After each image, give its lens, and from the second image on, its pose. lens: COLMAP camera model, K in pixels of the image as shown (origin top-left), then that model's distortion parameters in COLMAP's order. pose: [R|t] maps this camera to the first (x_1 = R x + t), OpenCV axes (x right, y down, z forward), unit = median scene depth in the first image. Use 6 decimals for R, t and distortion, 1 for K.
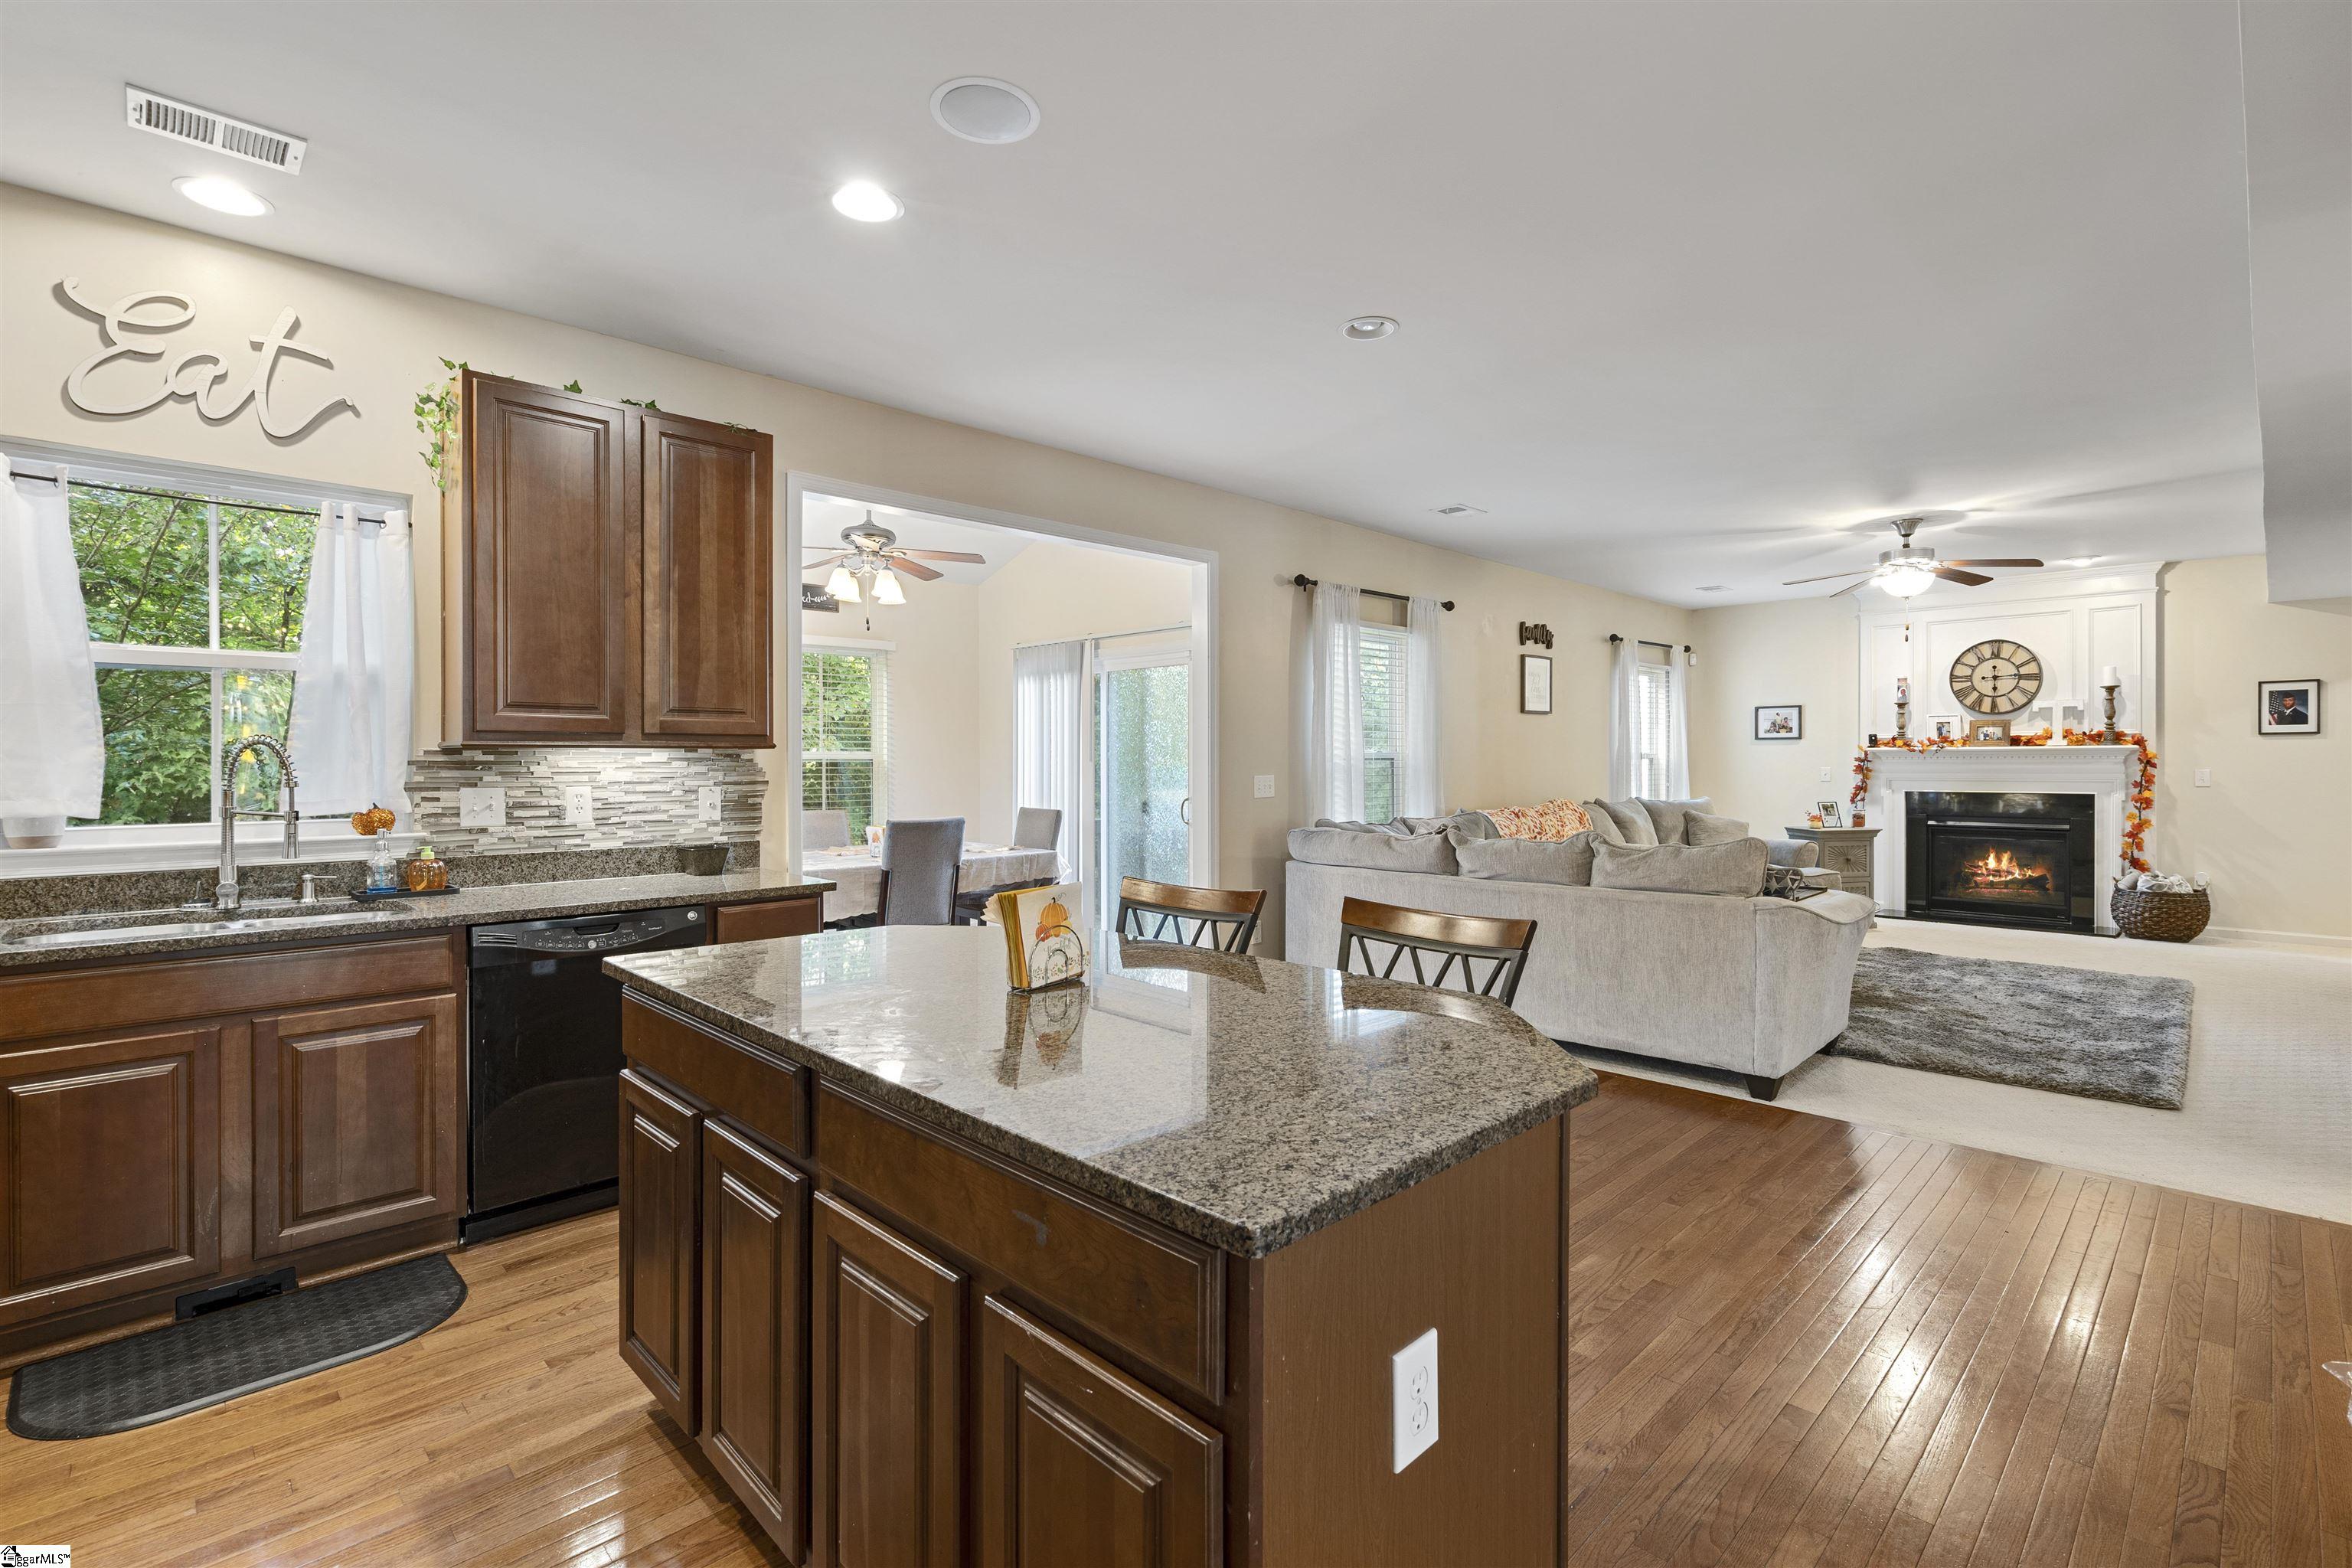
lens RADIAL K [[1096.9, 0, 1144.1], [0, 1096.9, 764.0], [0, 0, 1]] dist [0.002251, 0.000695]
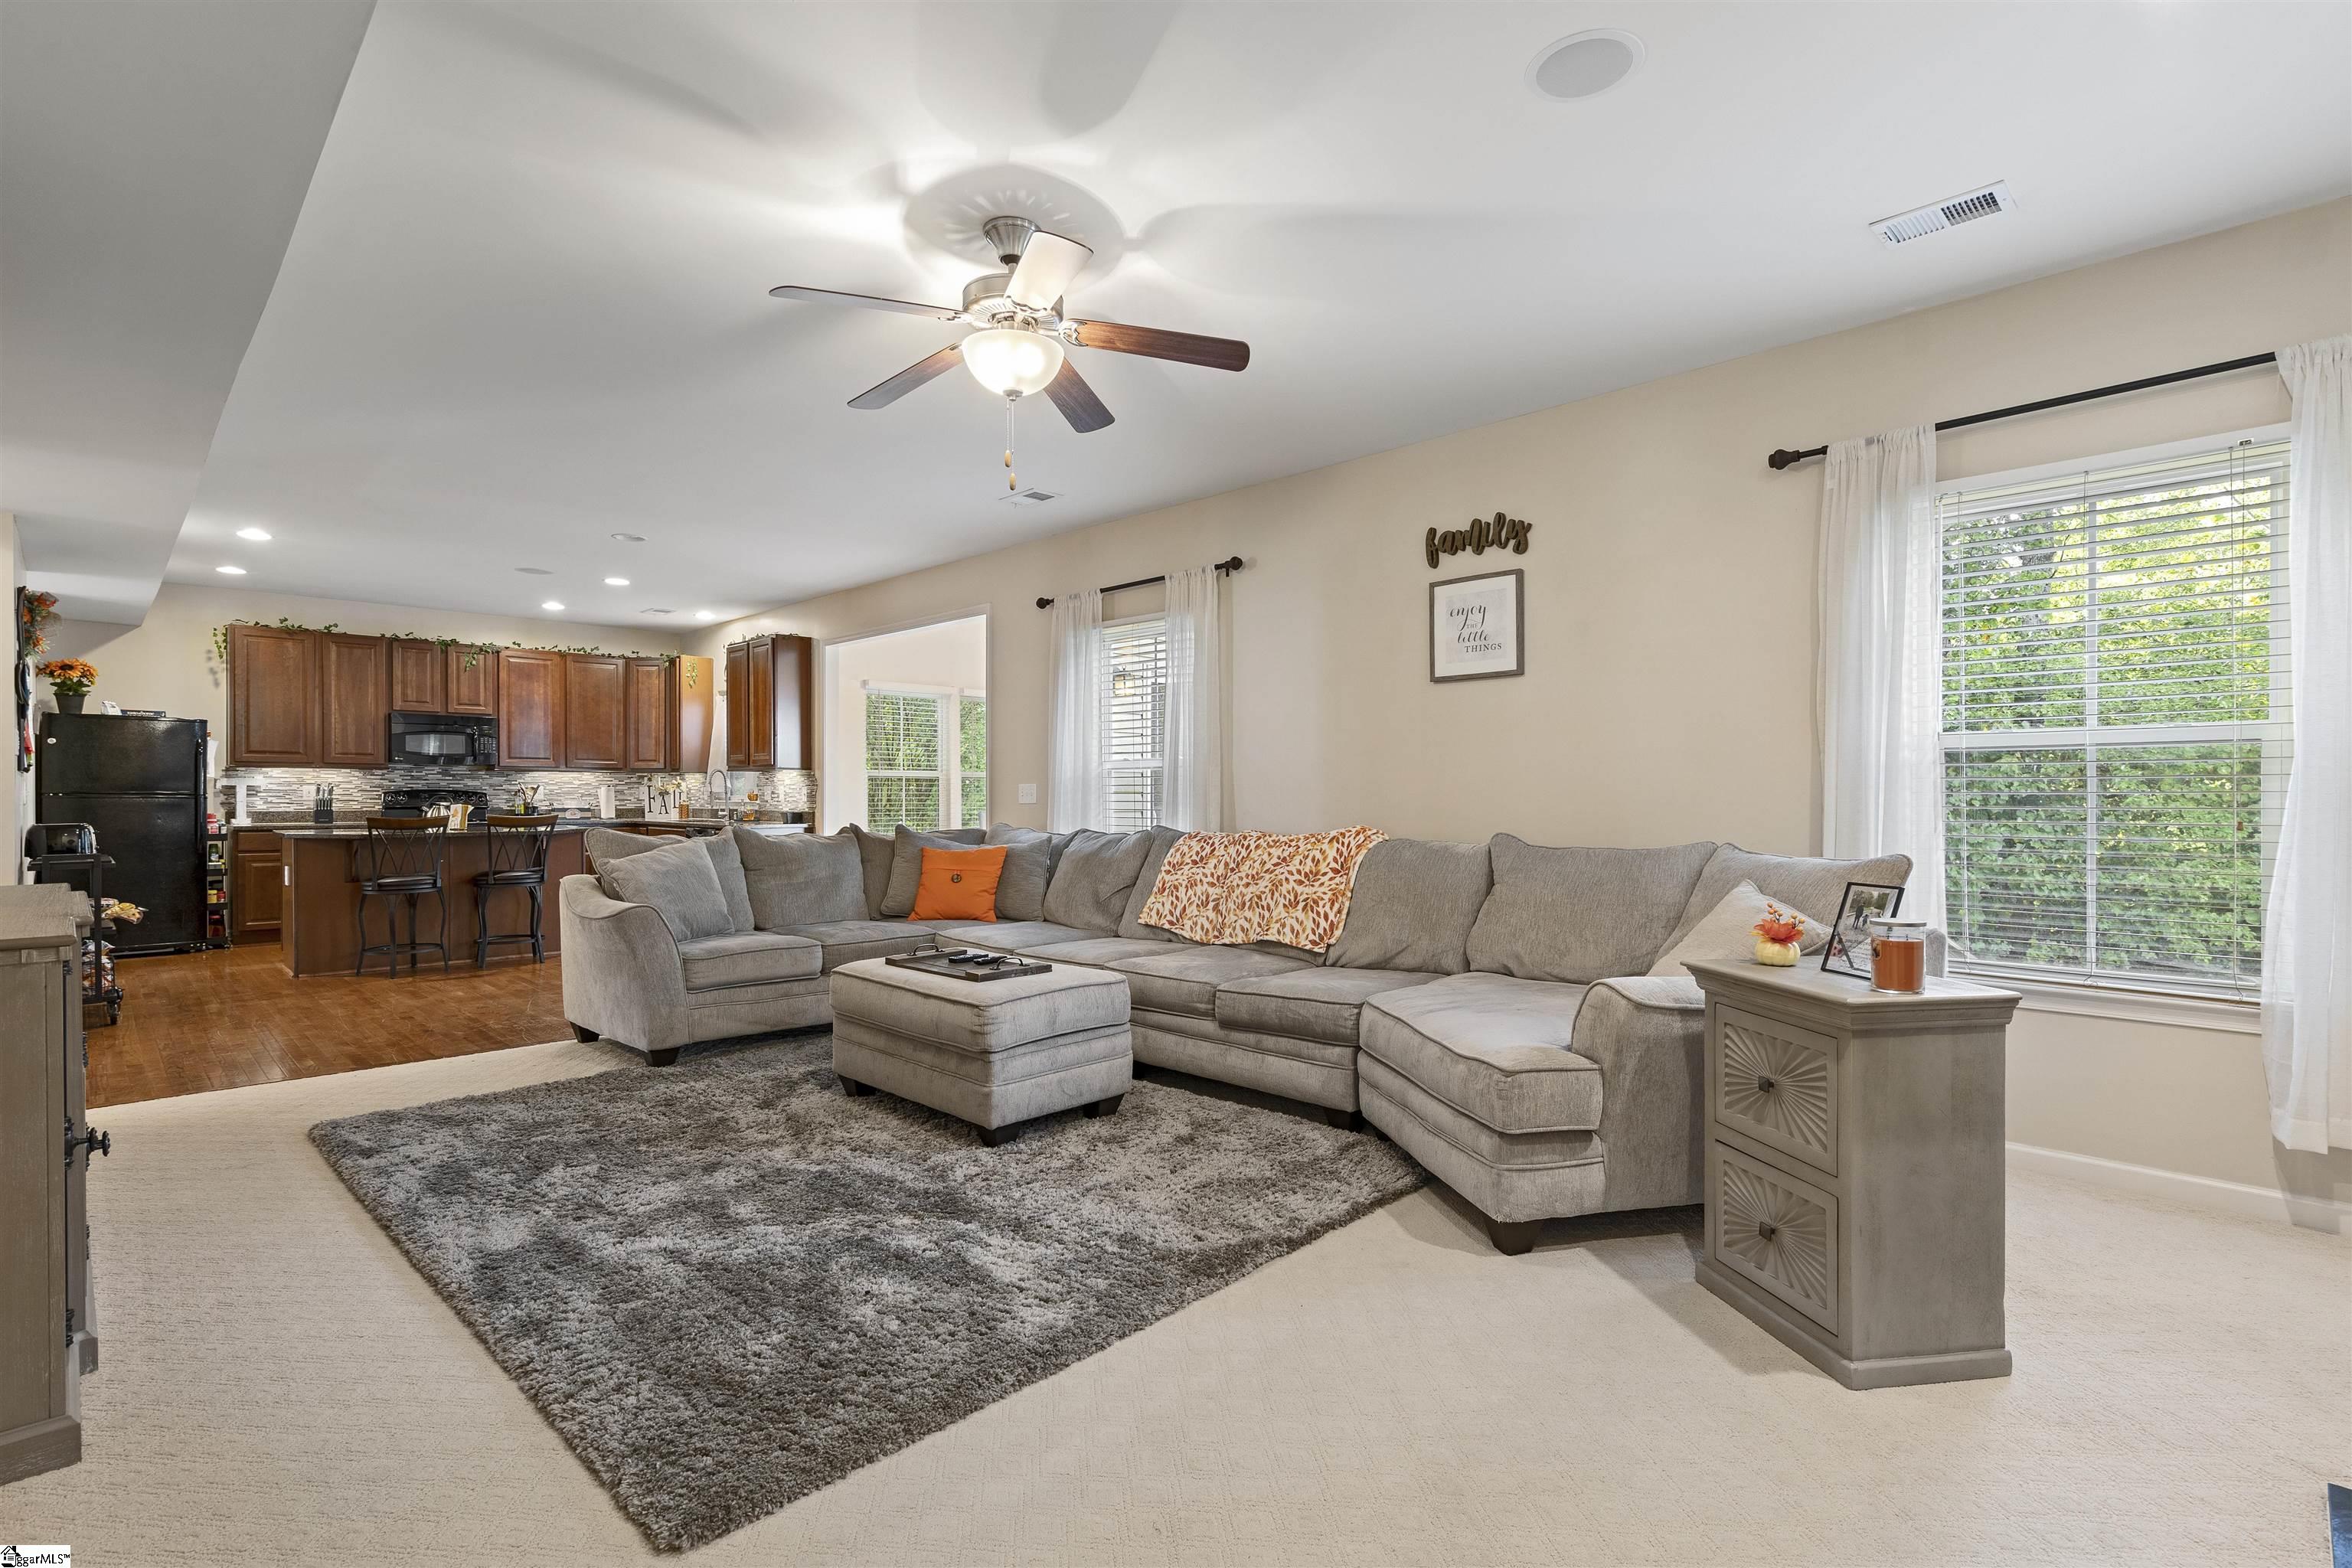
lens RADIAL K [[1096.9, 0, 1175.9], [0, 1096.9, 800.4], [0, 0, 1]] dist [0.002251, 0.000695]
pose [[0.014607, 0.007512, -0.999865, 0.915834], [-0.004350, 0.999963, 0.007450, 0.012451], [0.999884, 0.004240, 0.014639, 0.838750]]
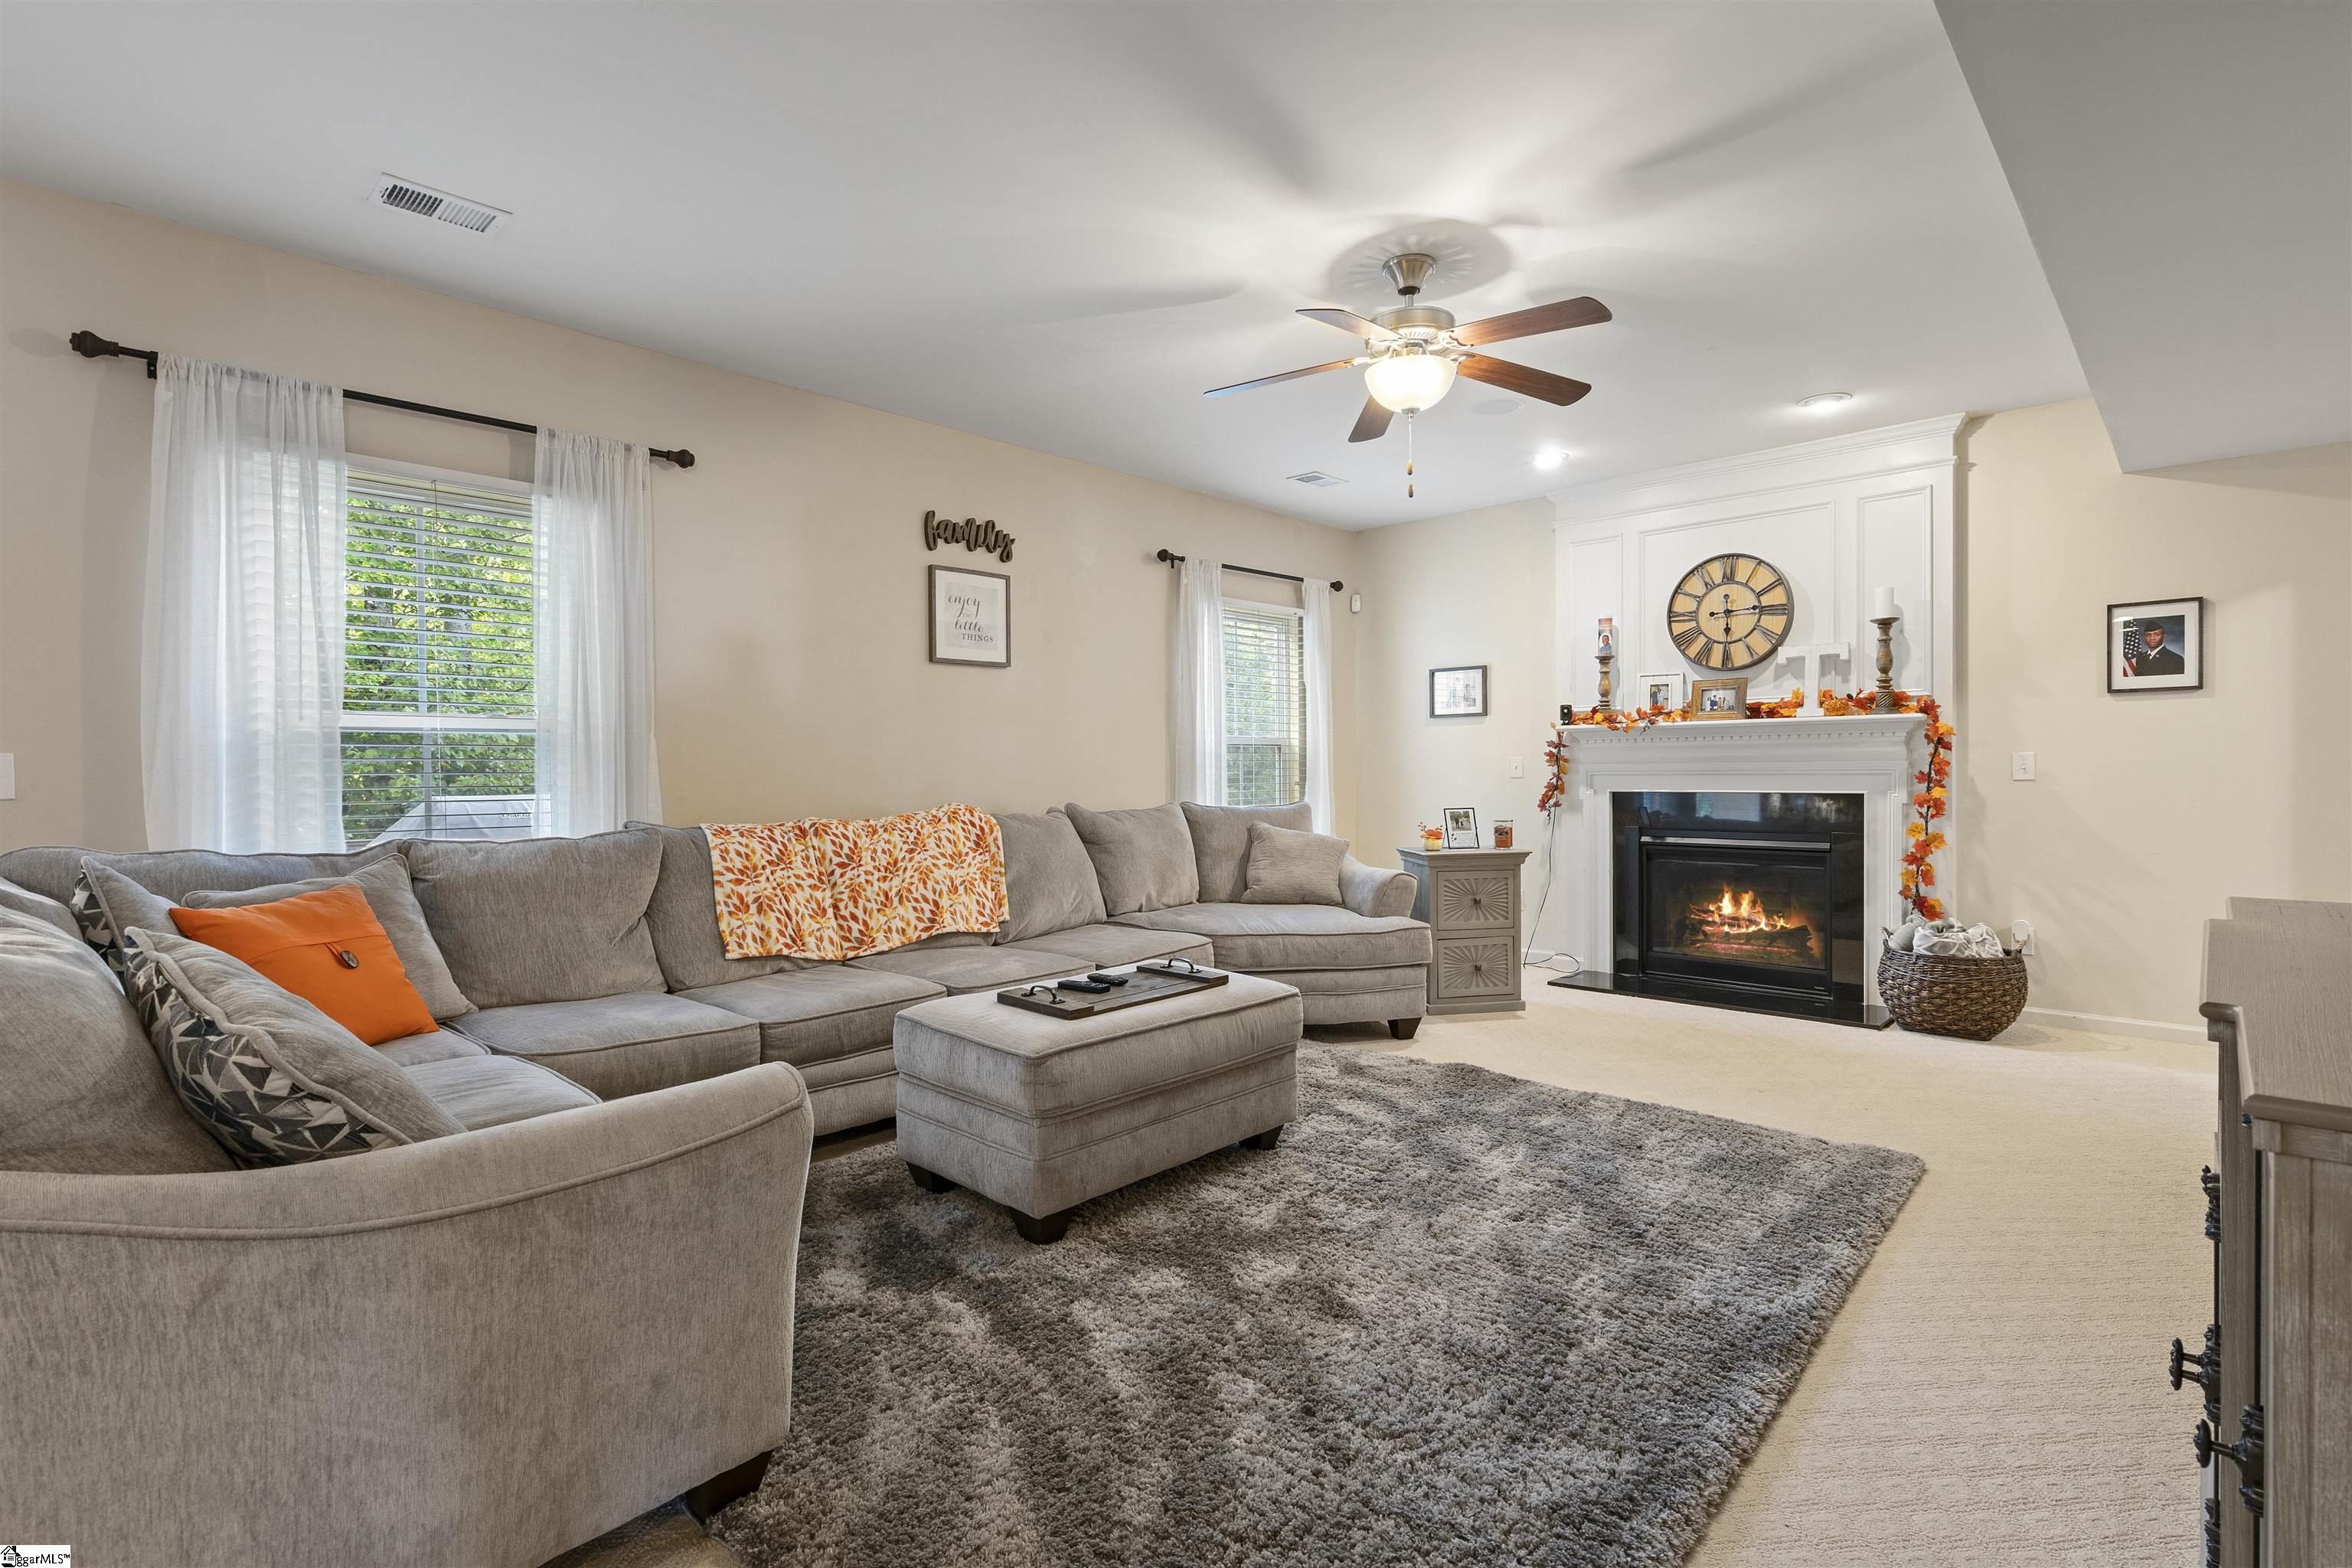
lens RADIAL K [[1096.9, 0, 1173.0], [0, 1096.9, 779.1], [0, 0, 1]] dist [0.002251, 0.000695]
pose [[0.999510, -0.003446, 0.031105, 0.450589], [0.003279, 0.999980, 0.005434, 0.014438], [-0.031123, -0.005330, 0.999501, 0.386705]]
